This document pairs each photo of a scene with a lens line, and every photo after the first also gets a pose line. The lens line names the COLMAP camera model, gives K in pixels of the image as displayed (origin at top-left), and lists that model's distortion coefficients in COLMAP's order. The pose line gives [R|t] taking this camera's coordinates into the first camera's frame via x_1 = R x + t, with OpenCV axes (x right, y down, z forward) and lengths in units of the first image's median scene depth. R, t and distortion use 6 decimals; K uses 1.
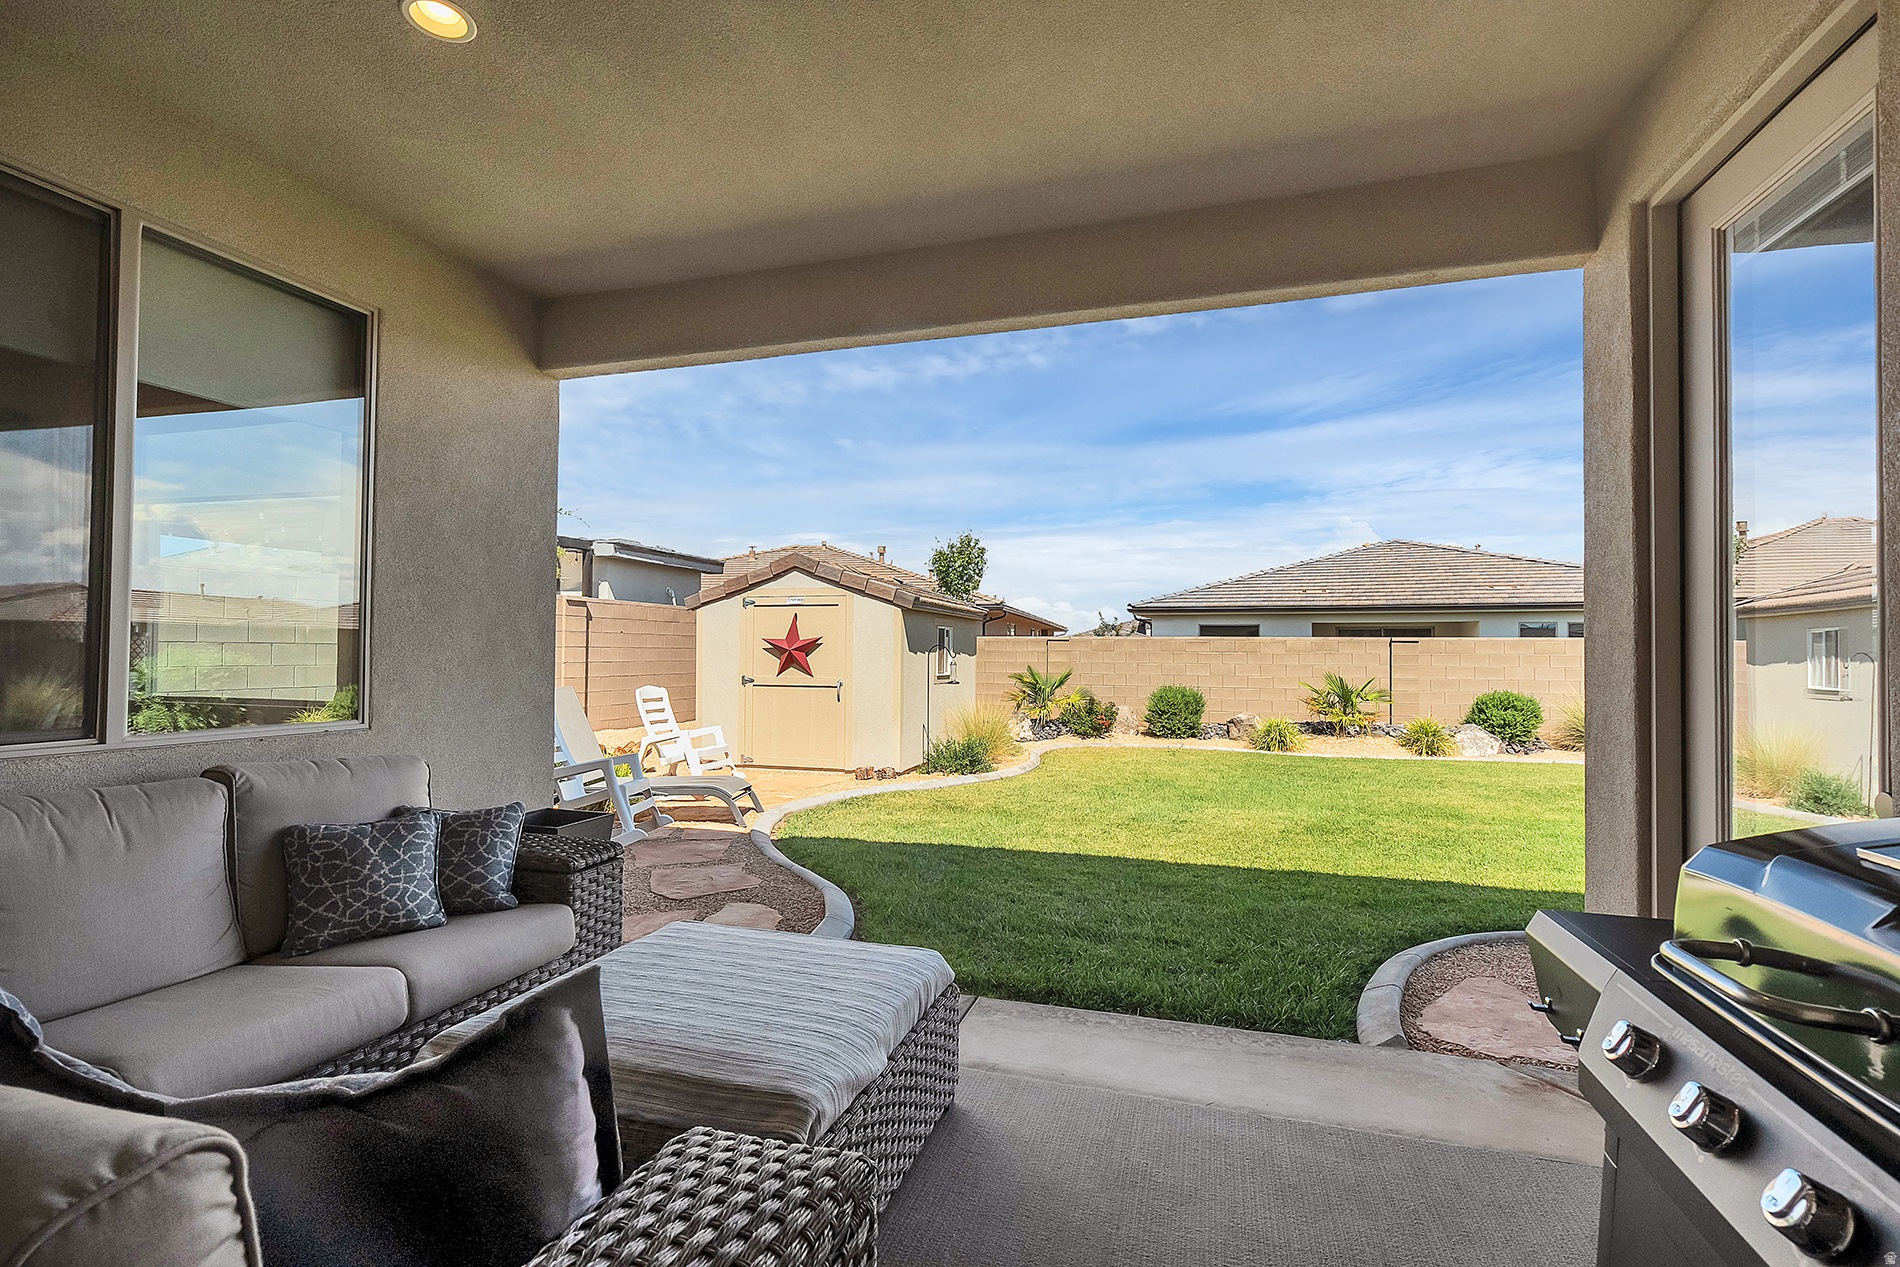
lens RADIAL K [[873.7, 0, 939.6], [0, 873.7, 626.9], [0, 0, 1]] dist [-0.000805, 0.000594]
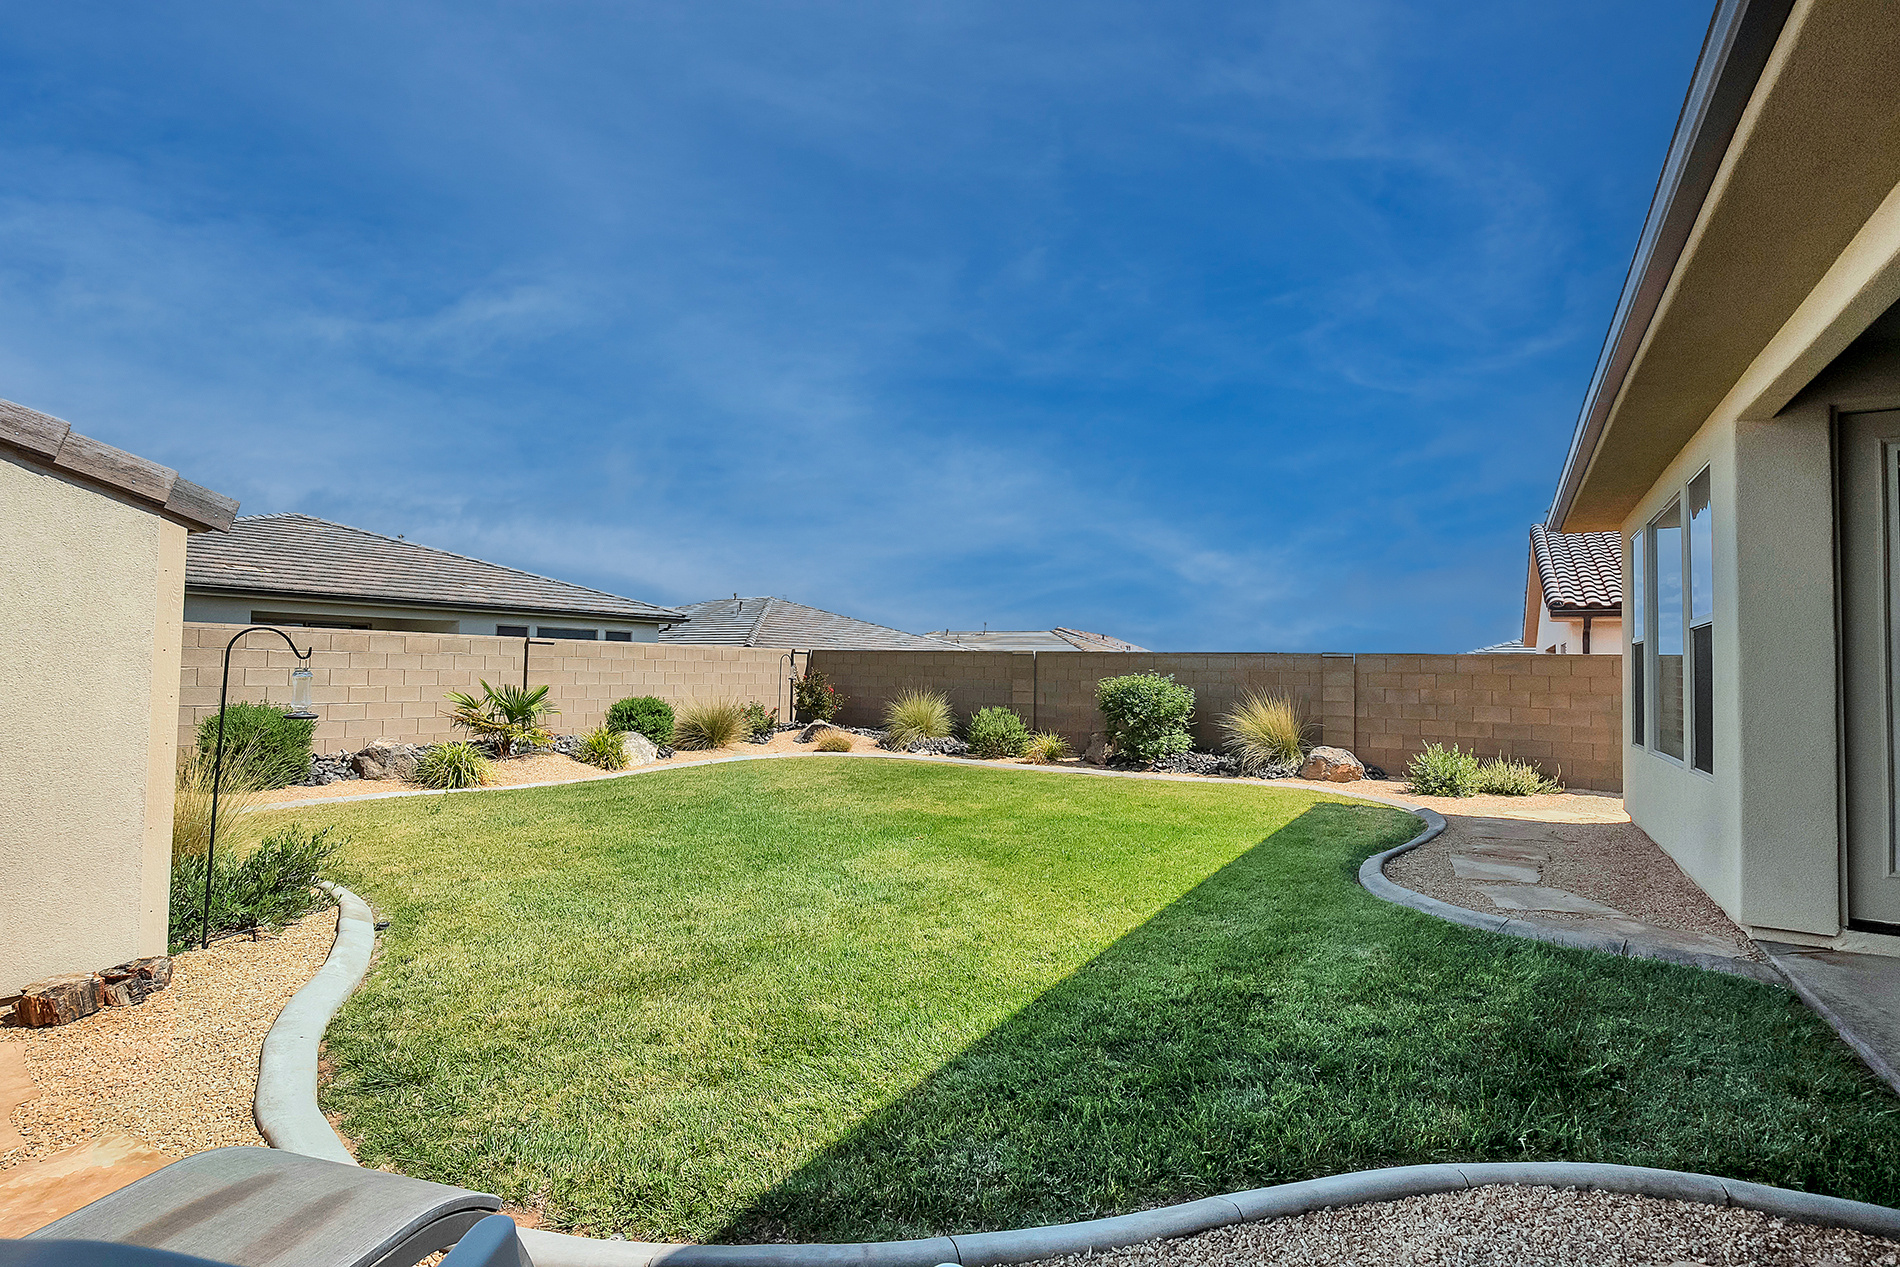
lens RADIAL K [[873.7, 0, 950.4], [0, 873.7, 632.6], [0, 0, 1]] dist [-0.000805, 0.000594]
pose [[0.237378, 0.038192, 0.970666, -0.231606], [-0.044312, 0.998612, -0.028455, 0.014298], [-0.970406, -0.036257, 0.238741, 0.416271]]
